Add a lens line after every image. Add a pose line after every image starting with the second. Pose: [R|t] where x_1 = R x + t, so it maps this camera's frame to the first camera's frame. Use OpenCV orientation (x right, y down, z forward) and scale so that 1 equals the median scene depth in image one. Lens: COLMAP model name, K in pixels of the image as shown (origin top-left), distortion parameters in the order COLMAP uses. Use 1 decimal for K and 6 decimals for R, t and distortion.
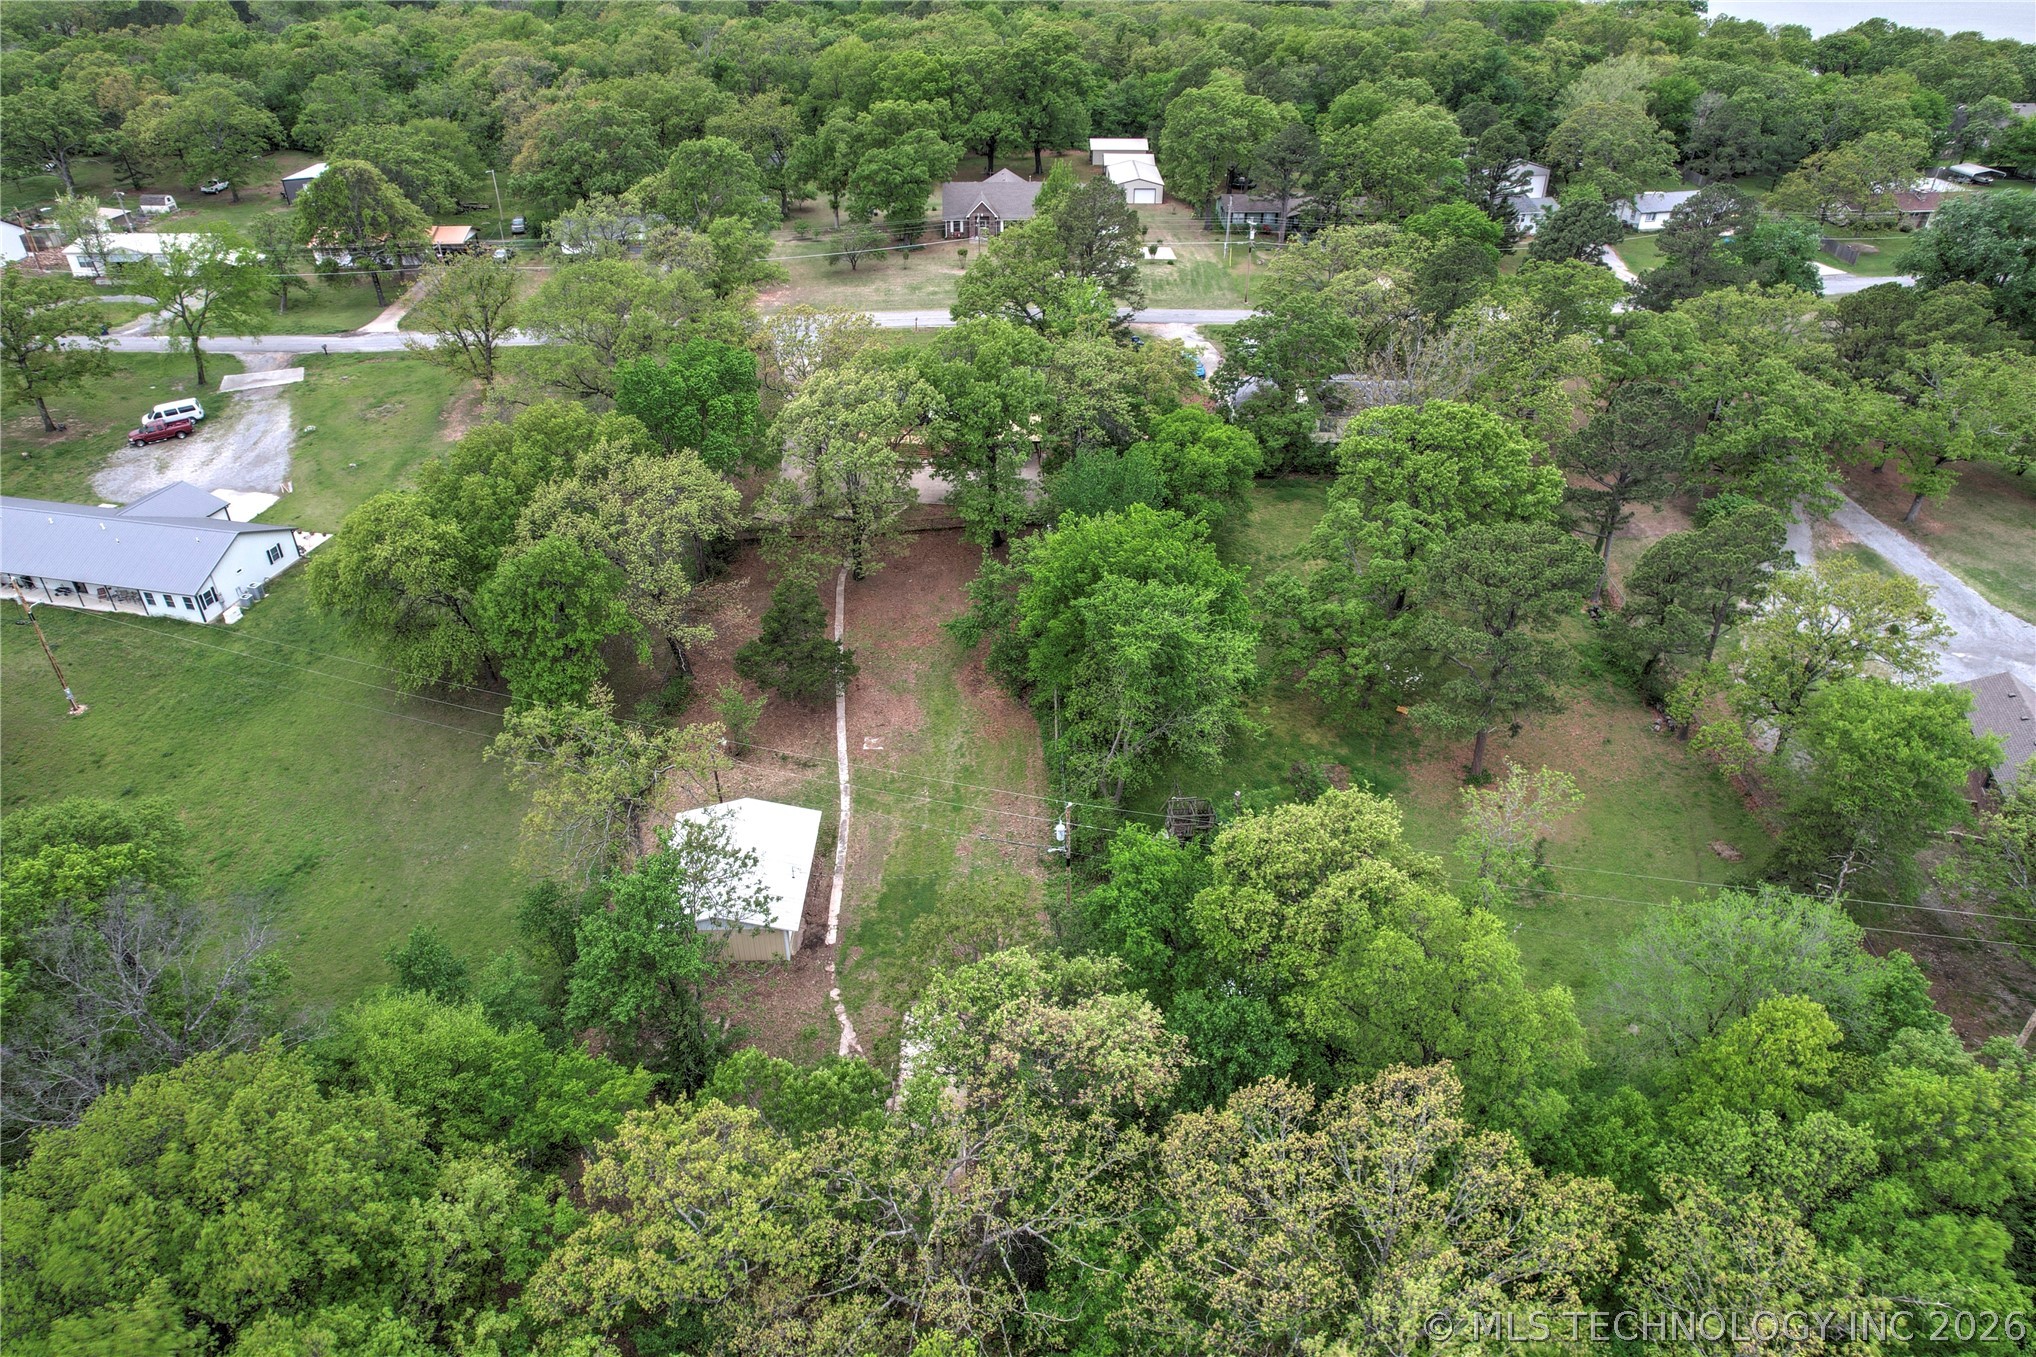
lens RADIAL K [[1304.8, 0, 1018.0], [0, 1304.8, 678.5], [0, 0, 1]] dist [-0.079624, 0.066605]
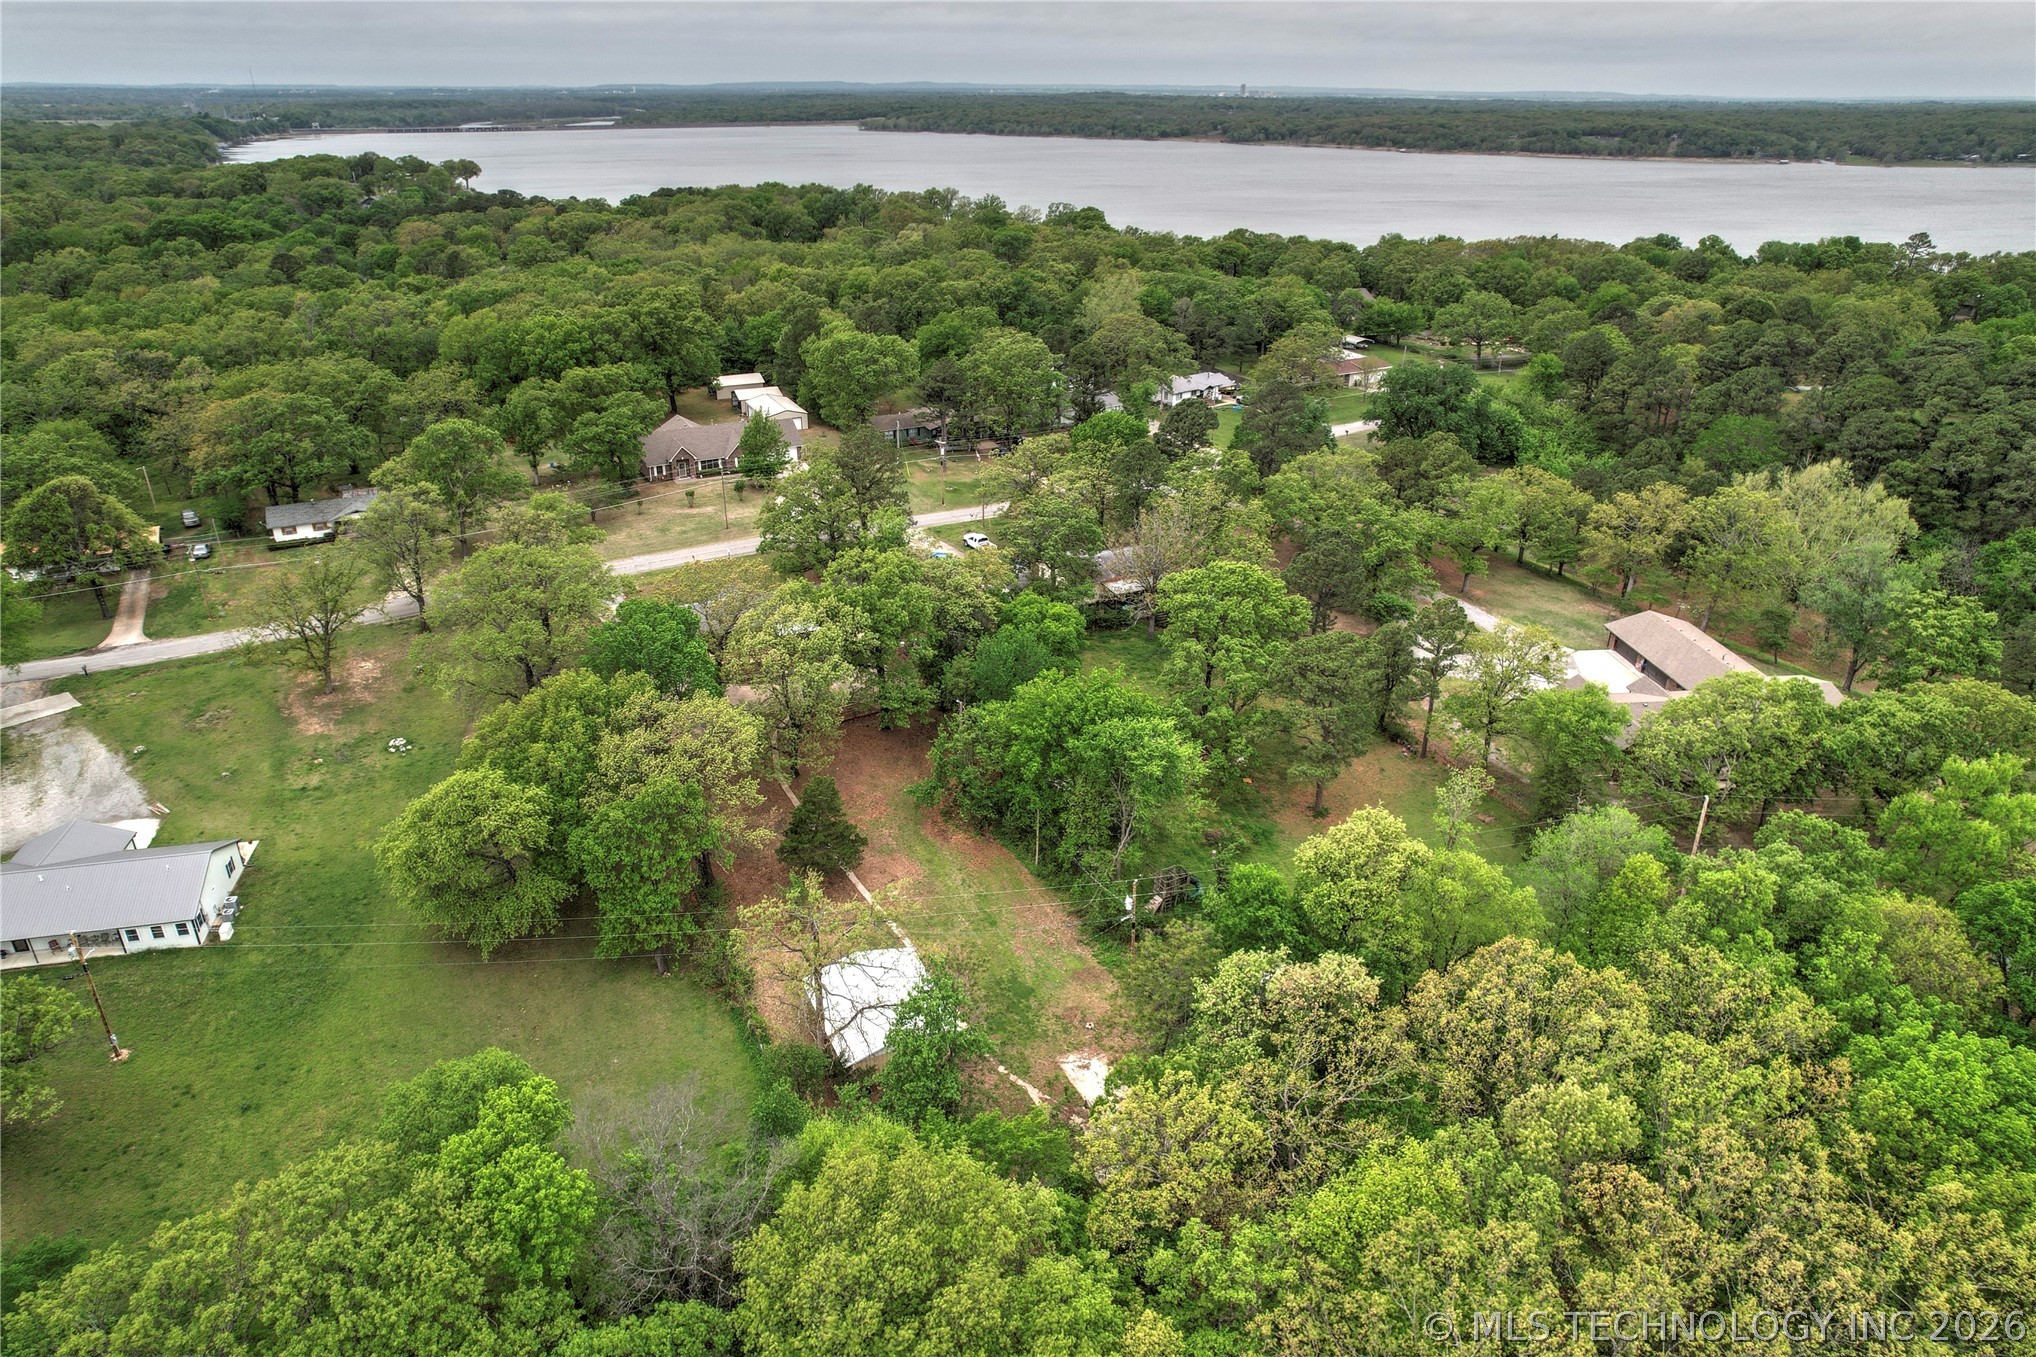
lens RADIAL K [[1304.8, 0, 1018.0], [0, 1304.8, 678.5], [0, 0, 1]] dist [-0.079624, 0.066605]
pose [[0.905540, -0.175745, 0.386149, -0.379701], [0.225531, 0.970319, -0.087270, -0.013537], [-0.359351, 0.166115, 0.918299, -0.178327]]
